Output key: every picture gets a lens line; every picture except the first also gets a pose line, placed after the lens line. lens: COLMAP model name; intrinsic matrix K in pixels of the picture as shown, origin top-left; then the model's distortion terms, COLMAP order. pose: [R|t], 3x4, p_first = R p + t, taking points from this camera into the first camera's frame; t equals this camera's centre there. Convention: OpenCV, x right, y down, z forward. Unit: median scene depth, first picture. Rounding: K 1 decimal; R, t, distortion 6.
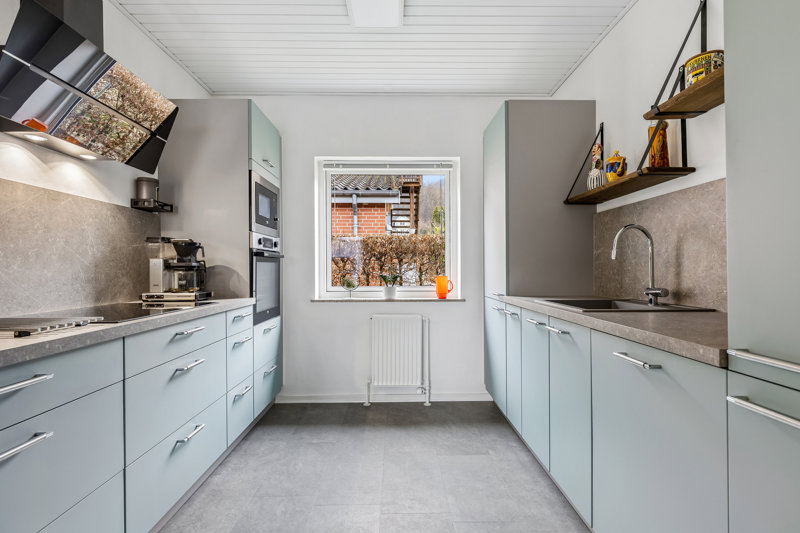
lens RADIAL K [[402.0, 0, 401.1], [0, 402.0, 267.3], [0, 0, 1]] dist [-0.005652, 0.002155]
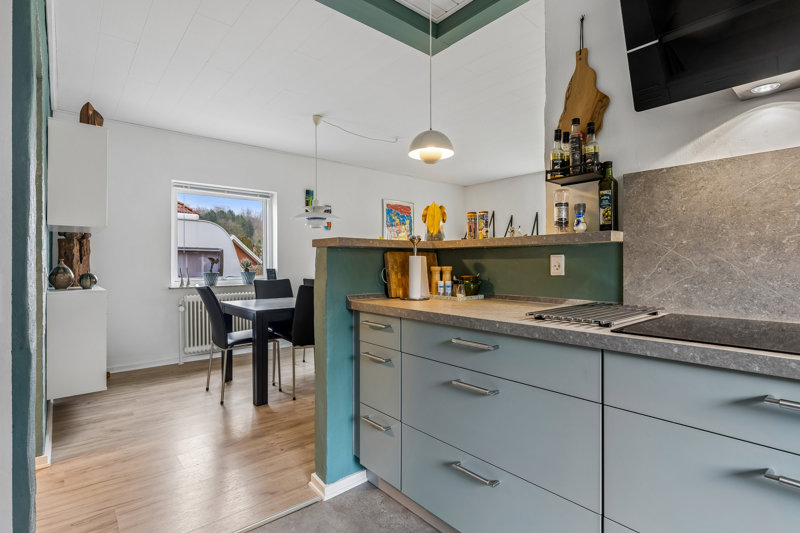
lens RADIAL K [[396.0, 0, 402.9], [0, 396.0, 262.6], [0, 0, 1]] dist [-0.006140, -0.000677]
pose [[-0.758294, 0.004924, -0.651894, 0.094206], [0.006589, 0.999978, -0.000111, 0.000580], [0.651879, -0.004379, -0.758310, 1.162654]]
